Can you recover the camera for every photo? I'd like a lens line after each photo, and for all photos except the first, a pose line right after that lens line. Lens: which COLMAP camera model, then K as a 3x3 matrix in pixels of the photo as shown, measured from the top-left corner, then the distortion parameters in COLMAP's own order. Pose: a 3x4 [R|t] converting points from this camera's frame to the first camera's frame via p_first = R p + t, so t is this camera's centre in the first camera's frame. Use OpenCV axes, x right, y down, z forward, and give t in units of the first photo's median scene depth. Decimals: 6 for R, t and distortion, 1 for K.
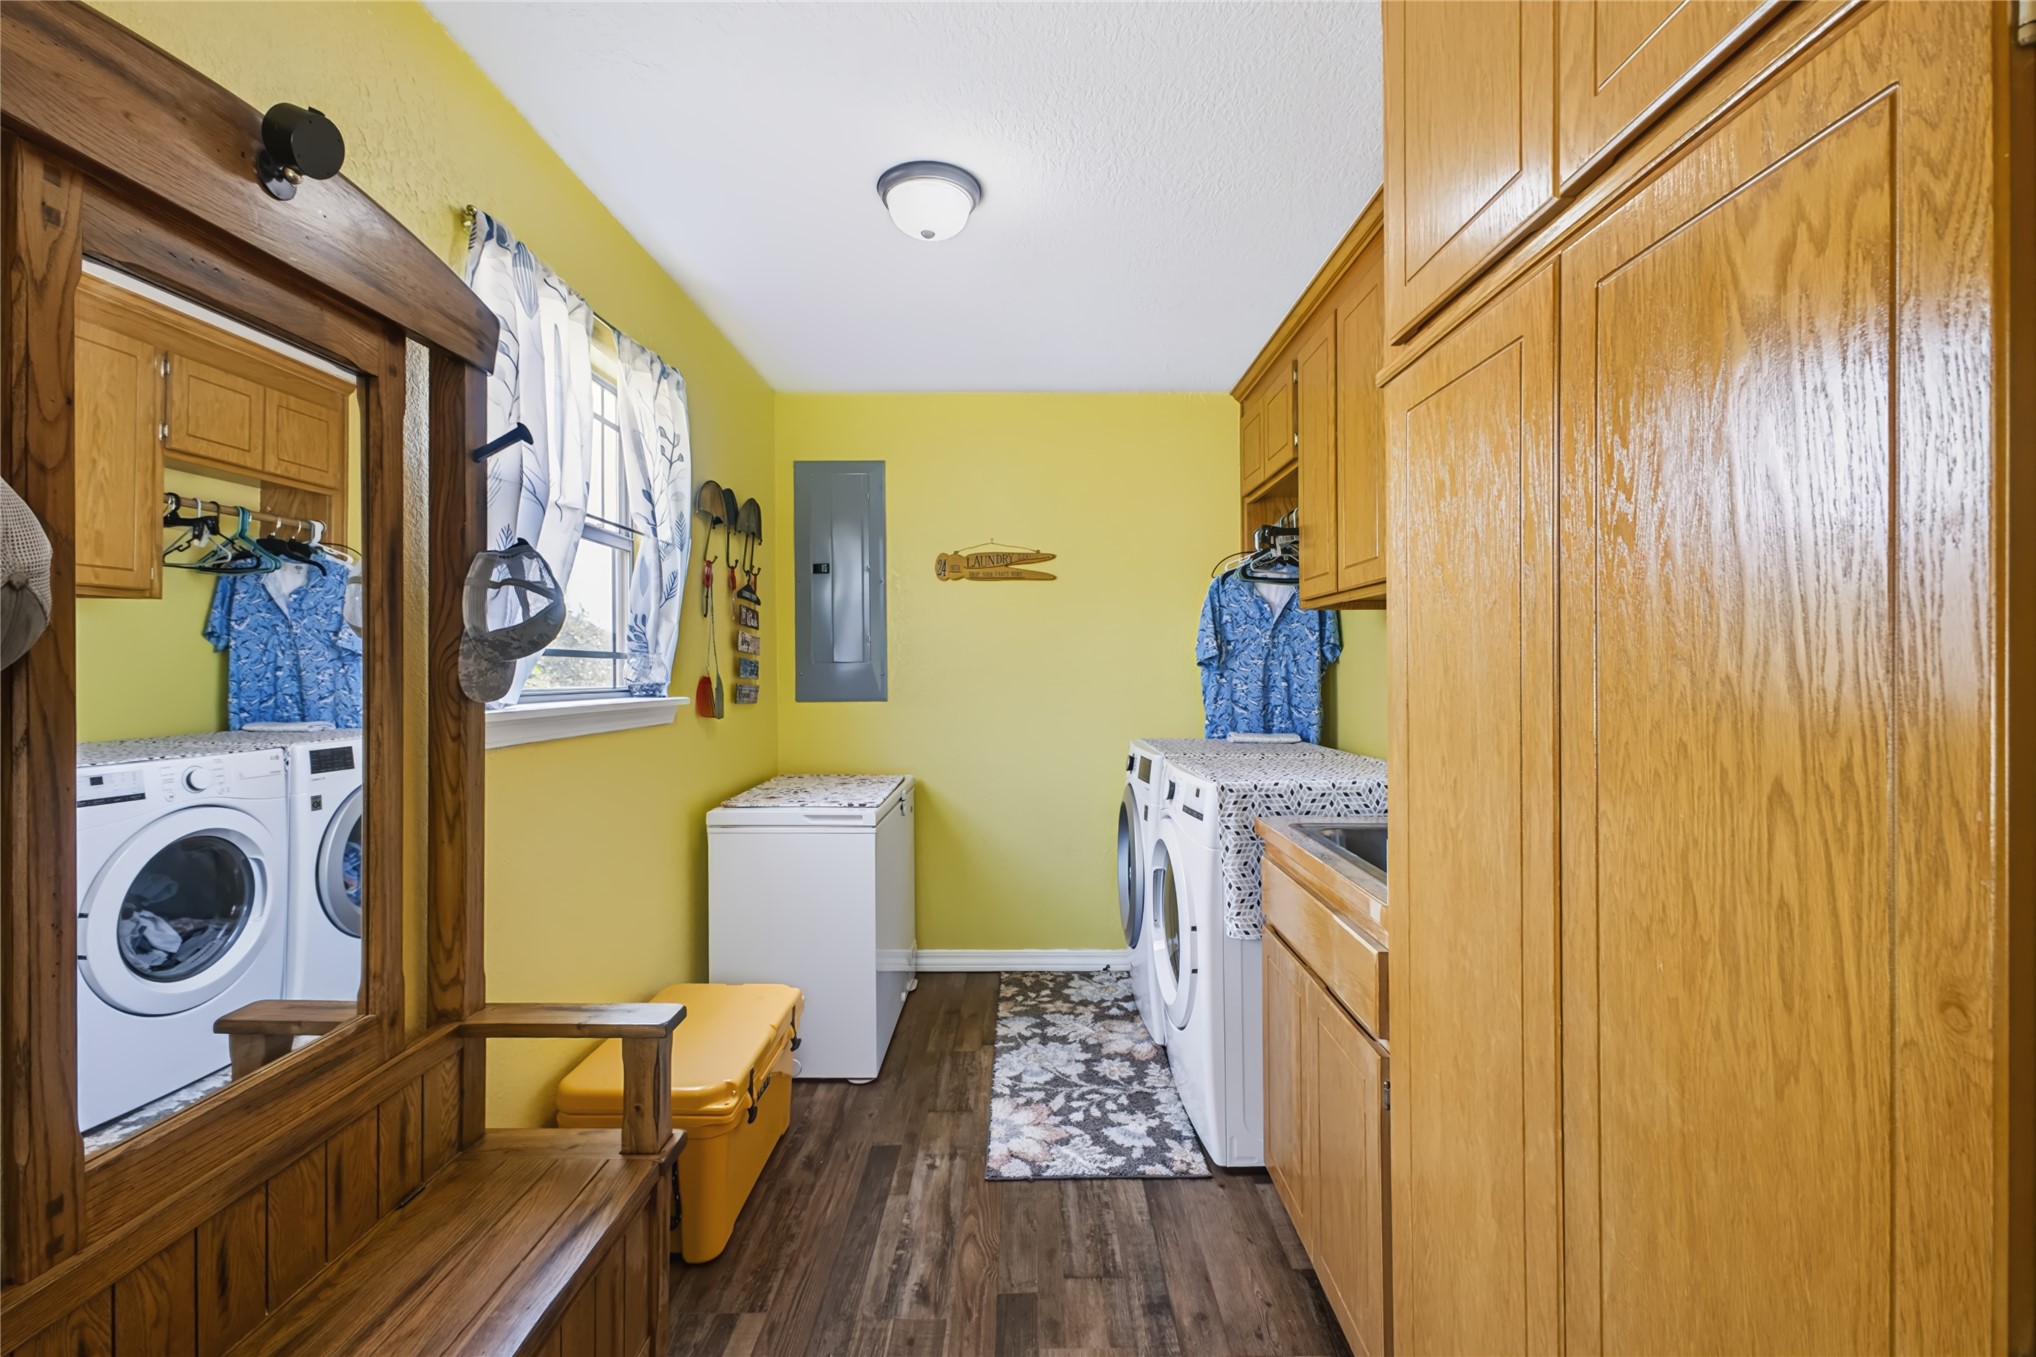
lens RADIAL K [[904.8, 0, 1017.5], [0, 904.8, 668.6], [0, 0, 1]] dist [0.011317, -0.000605]
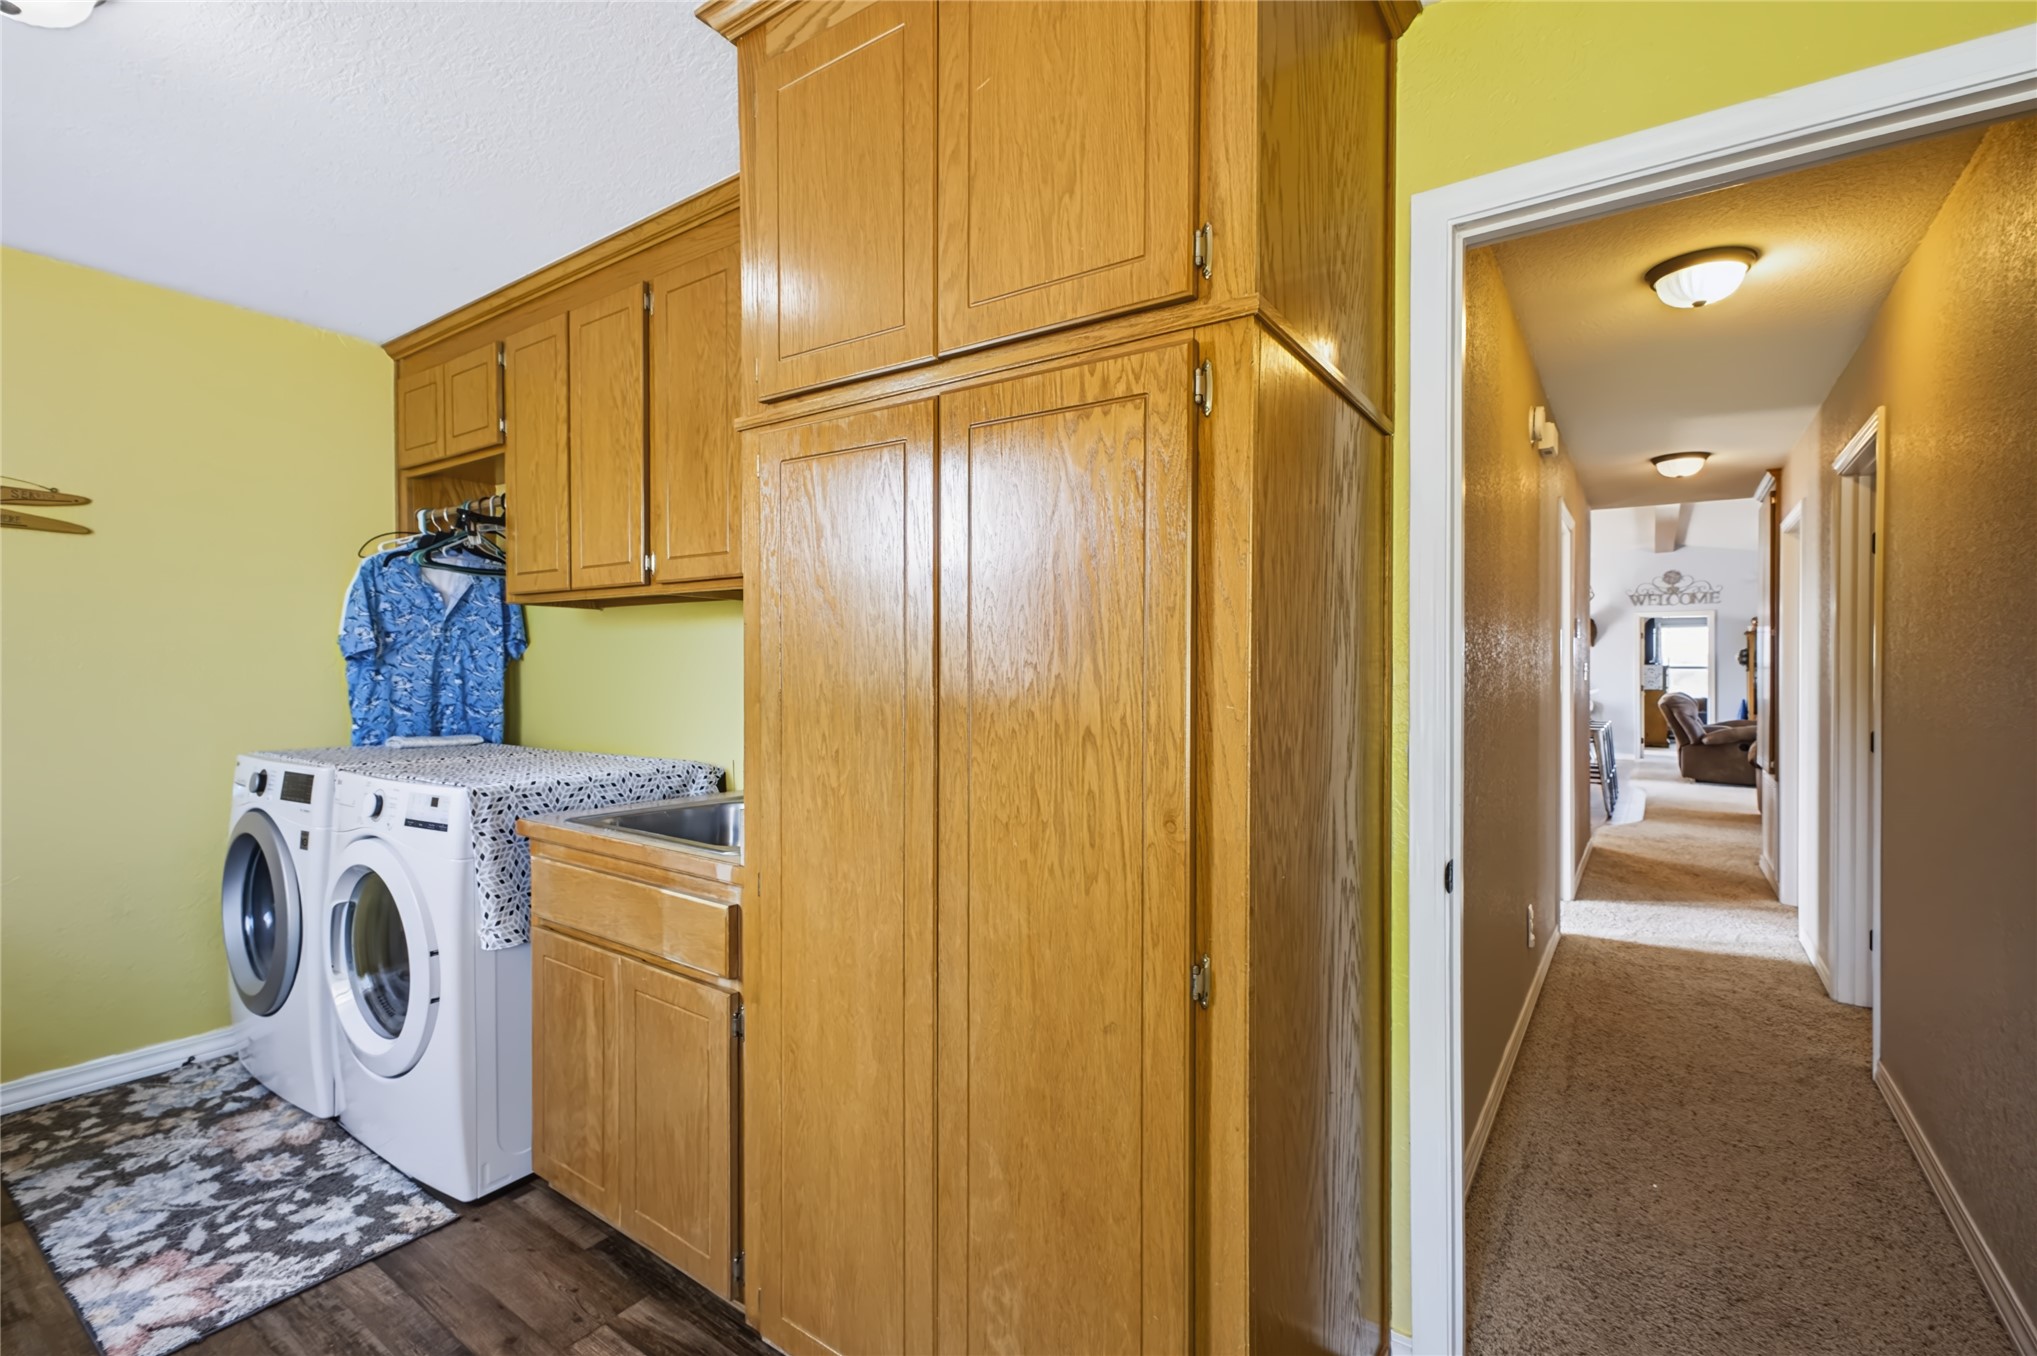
lens RADIAL K [[883.3, 0, 1026.3], [0, 883.3, 662.8], [0, 0, 1]] dist [0.025860, -0.009007]
pose [[0.573981, 0.012951, 0.818766, -0.177733], [-0.009718, 0.999912, -0.009004, 0.000920], [-0.818811, -0.002788, 0.574057, 0.010148]]
